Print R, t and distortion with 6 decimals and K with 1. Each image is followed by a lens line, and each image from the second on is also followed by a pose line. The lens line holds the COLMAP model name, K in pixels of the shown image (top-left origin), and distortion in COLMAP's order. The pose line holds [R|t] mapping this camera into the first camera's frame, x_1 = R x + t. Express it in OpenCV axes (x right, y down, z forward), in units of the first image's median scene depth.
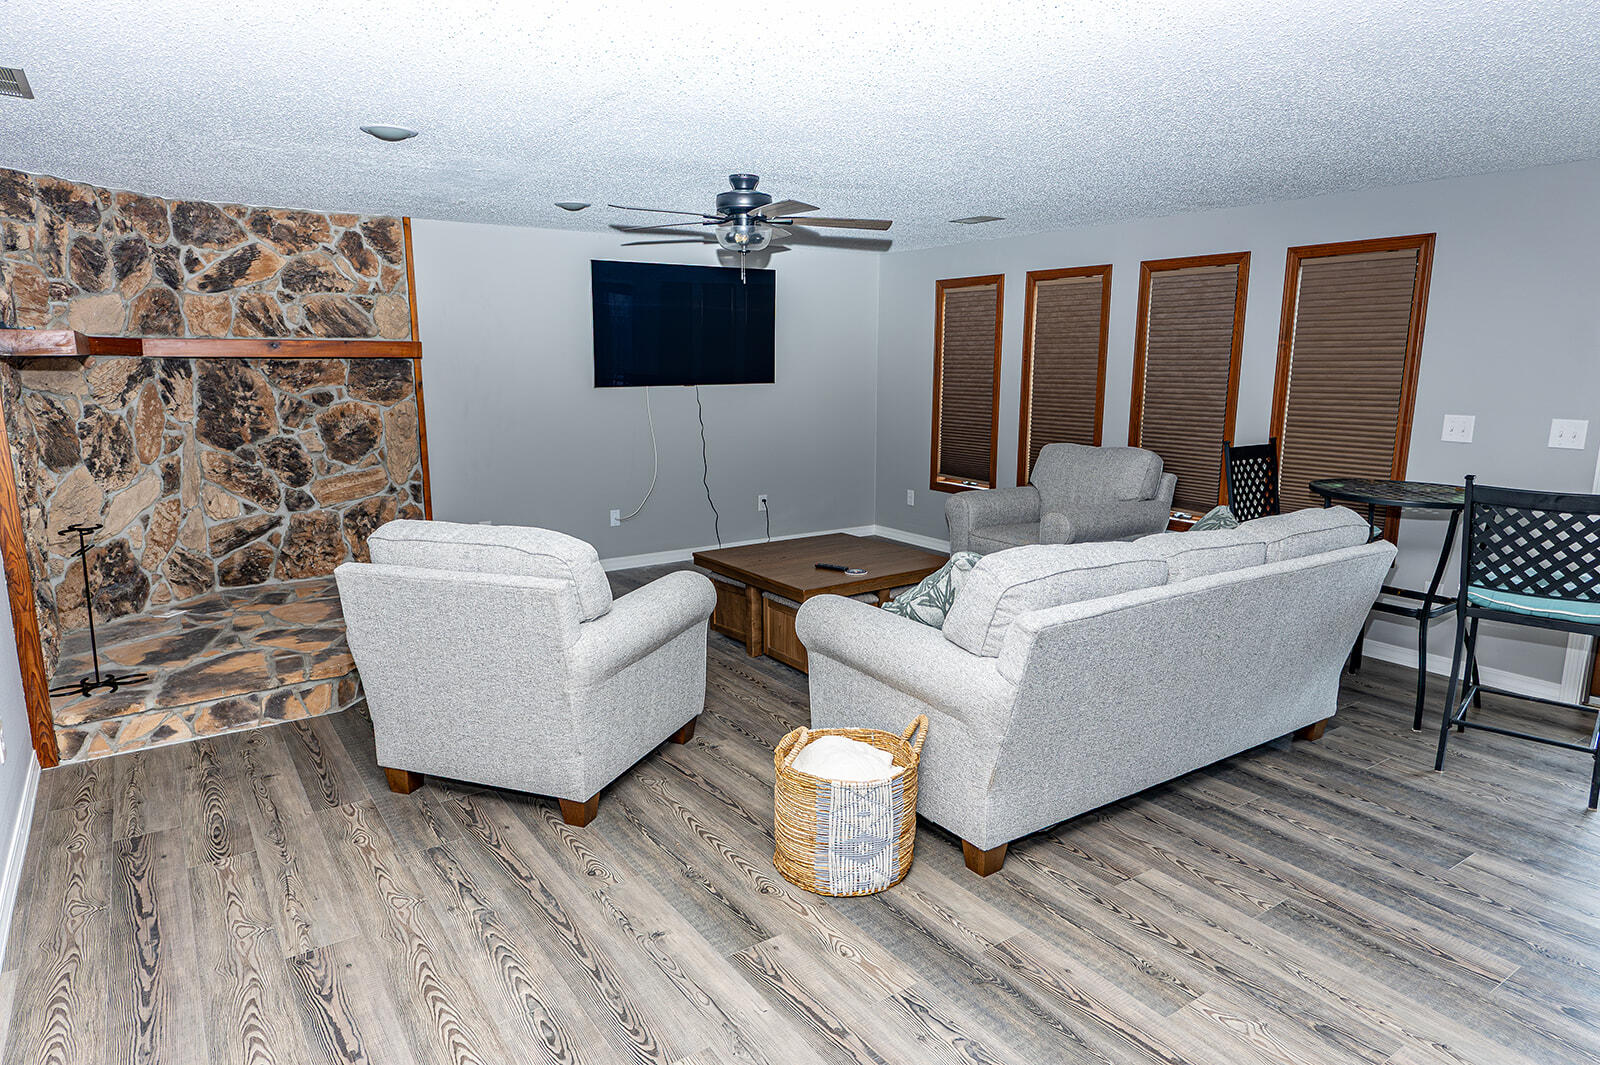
lens RADIAL K [[946.2, 0, 794.1], [0, 946.2, 537.3], [0, 0, 1]] dist [0.012163, 0.002161]
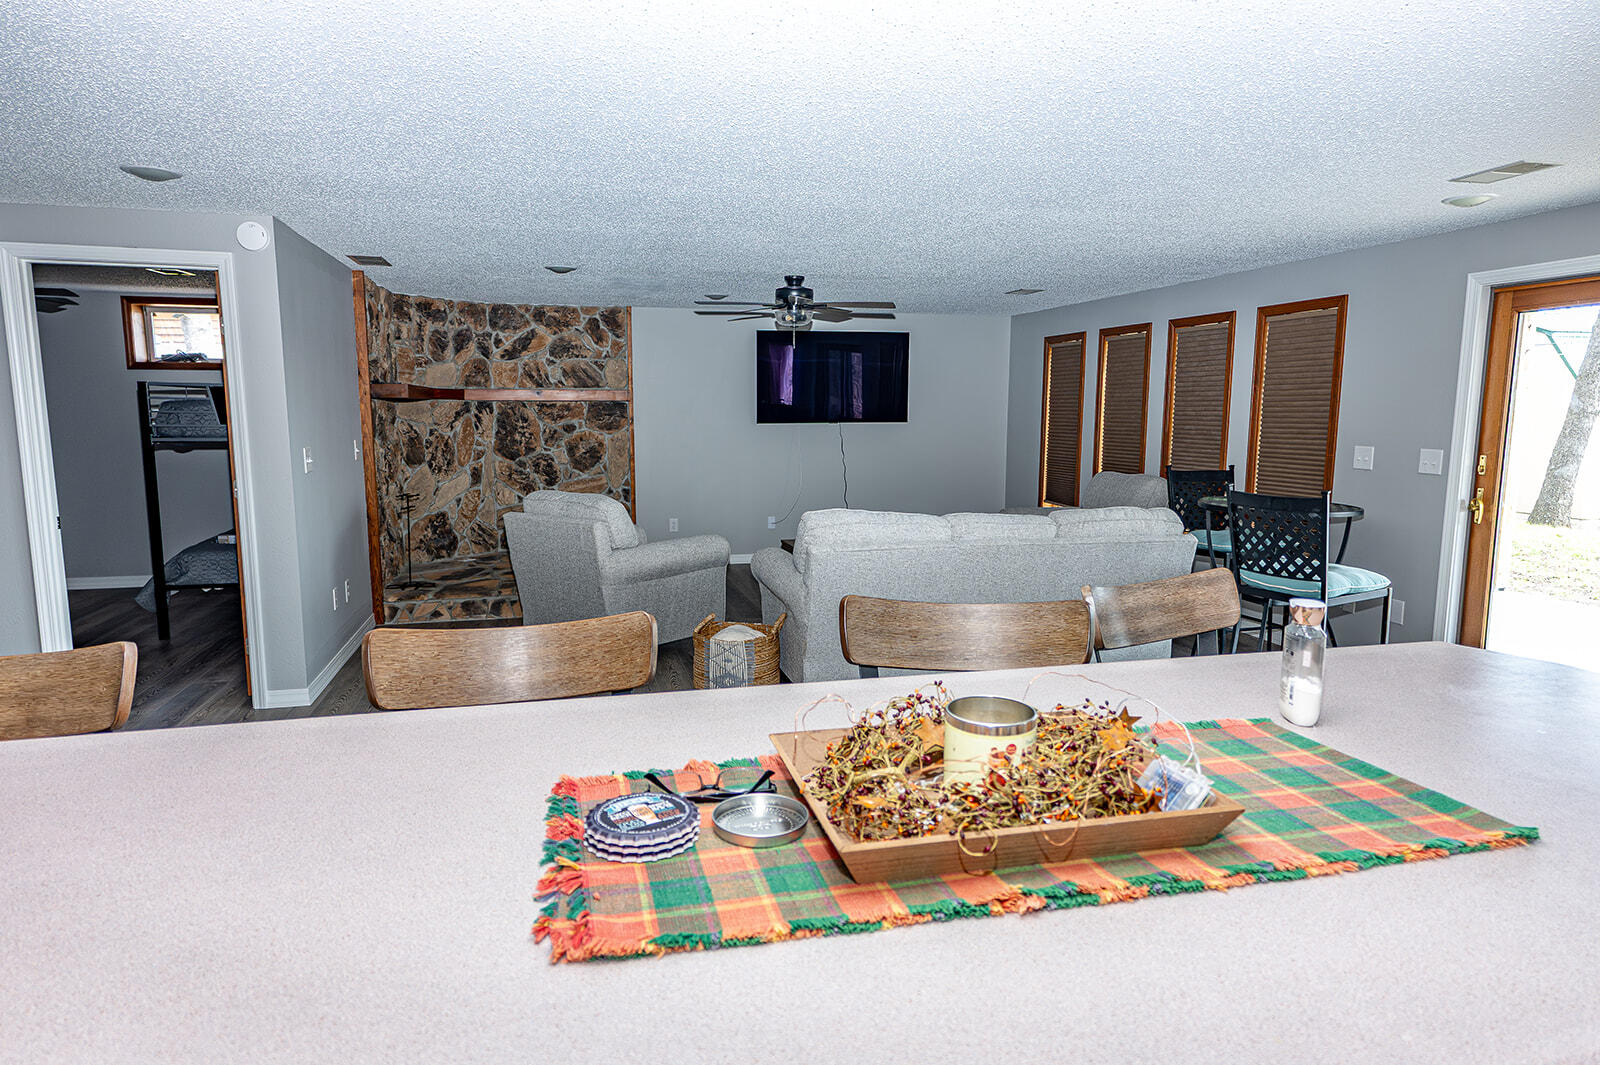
lens RADIAL K [[946.2, 0, 794.1], [0, 946.2, 537.3], [0, 0, 1]] dist [0.012163, 0.002161]
pose [[0.936757, 0.048084, -0.346661, 0.391988], [-0.066106, 0.996997, -0.040344, 0.067464], [0.343680, 0.060709, 0.937123, -0.290869]]
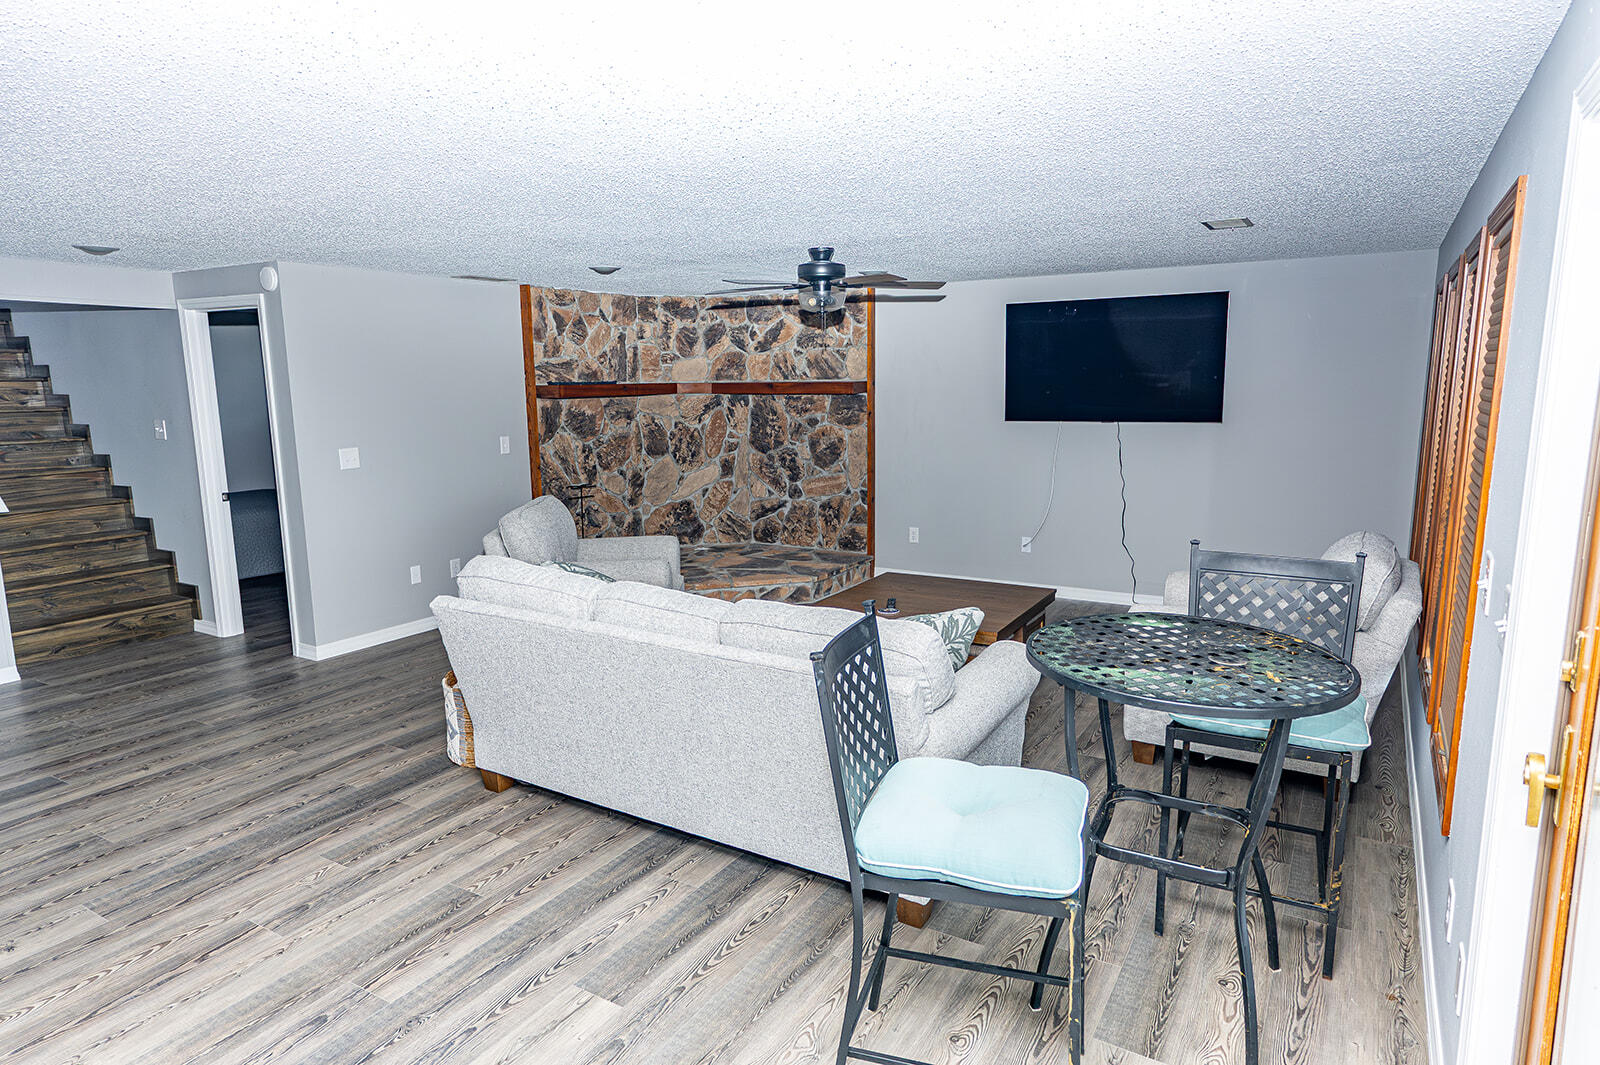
lens RADIAL K [[946.2, 0, 794.1], [0, 946.2, 537.3], [0, 0, 1]] dist [0.012163, 0.002161]
pose [[0.412571, 0.148289, -0.898775, 0.853336], [-0.159474, 0.983181, 0.089010, -0.106623], [0.896858, 0.106608, 0.429280, 0.417824]]
